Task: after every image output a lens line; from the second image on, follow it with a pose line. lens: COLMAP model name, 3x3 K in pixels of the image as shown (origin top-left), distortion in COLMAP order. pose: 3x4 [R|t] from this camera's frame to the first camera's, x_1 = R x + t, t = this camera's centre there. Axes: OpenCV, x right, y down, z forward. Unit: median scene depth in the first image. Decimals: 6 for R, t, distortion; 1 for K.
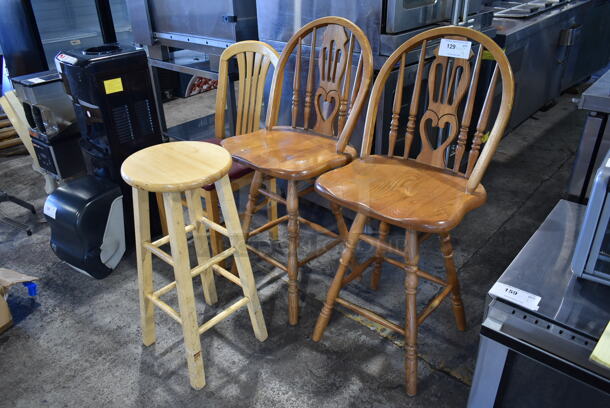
lens RADIAL K [[463.8, 0, 306.3], [0, 463.8, 203.6], [0, 0, 1]] dist [-0.015099, 0.006618]
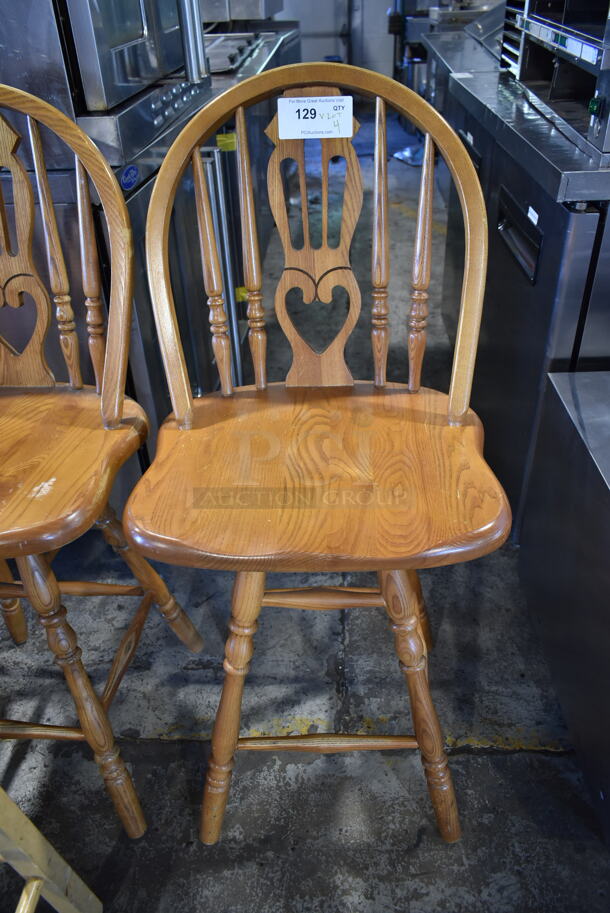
lens RADIAL K [[694.2, 0, 298.3], [0, 694.2, 455.0], [0, 0, 1]] dist [-0.015099, 0.006618]
pose [[0.784672, -0.363516, 0.502141, -0.123140], [0.319196, 0.931313, 0.175414, -0.149437], [-0.531416, 0.022638, 0.846808, 0.436636]]
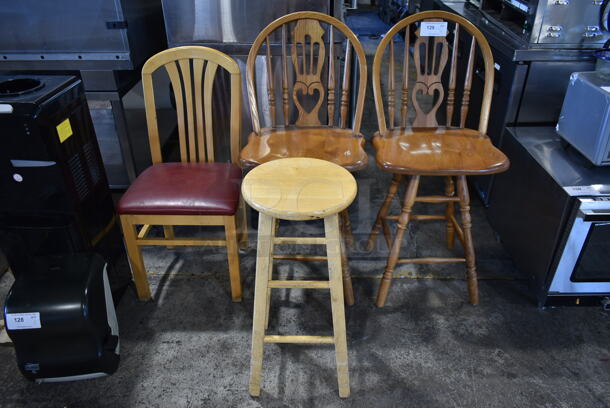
lens RADIAL K [[463.8, 0, 305.6], [0, 463.8, 203.9], [0, 0, 1]] dist [-0.015099, 0.006618]
pose [[0.763504, -0.328497, 0.556014, -0.724574], [0.302144, 0.942625, 0.142013, -0.162822], [-0.570764, 0.059569, 0.818951, 0.201454]]
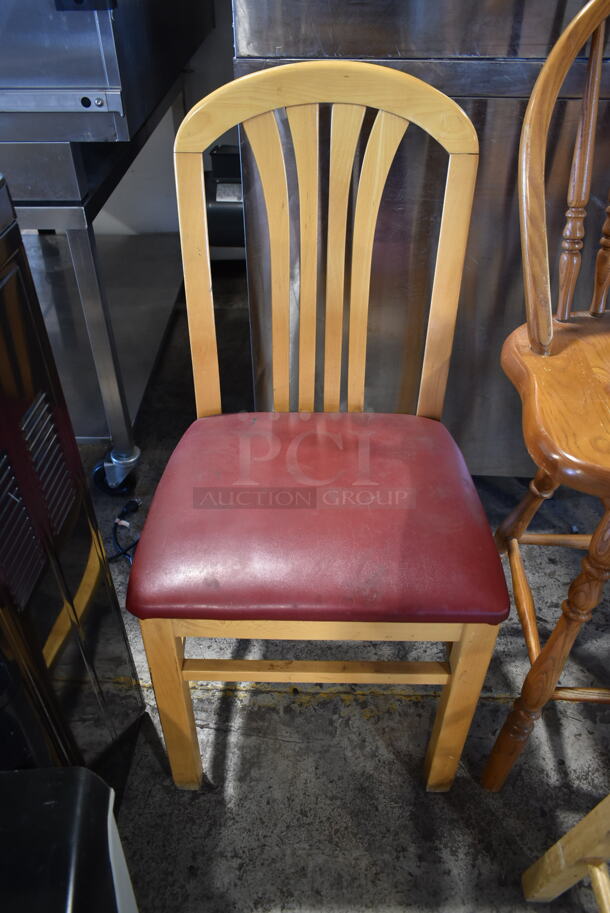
lens RADIAL K [[694.2, 0, 303.0], [0, 694.2, 452.8], [0, 0, 1]] dist [-0.015099, 0.006618]
pose [[0.767691, -0.395493, 0.504218, -0.577675], [0.300889, 0.917168, 0.261284, -0.329413], [-0.565789, -0.048872, 0.823101, 0.864045]]
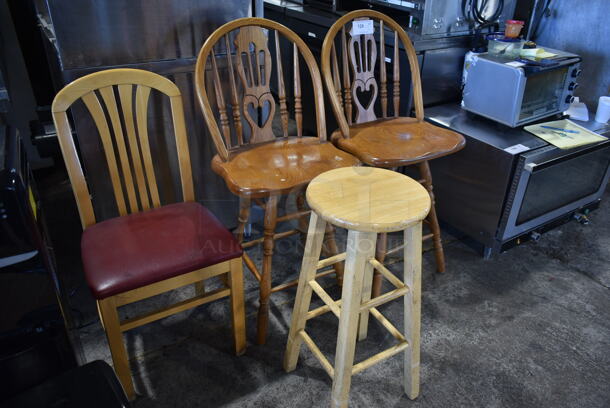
lens RADIAL K [[463.8, 0, 306.0], [0, 463.8, 202.7], [0, 0, 1]] dist [-0.015099, 0.006618]
pose [[0.313354, -0.451567, 0.835402, -0.947376], [0.432087, 0.851168, 0.298016, -0.347575], [-0.845642, 0.267582, 0.461834, 0.628674]]
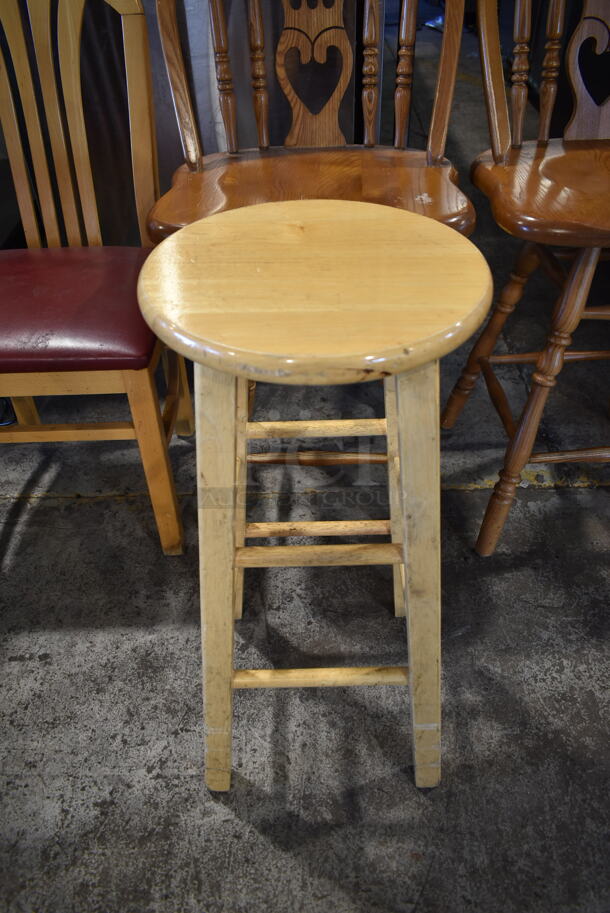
lens RADIAL K [[694.2, 0, 301.2], [0, 694.2, 453.0], [0, 0, 1]] dist [-0.015099, 0.006618]
pose [[0.746579, -0.441641, 0.497568, -0.511938], [0.333997, 0.895616, 0.293800, -0.106851], [-0.575384, -0.053159, 0.816154, 0.557476]]
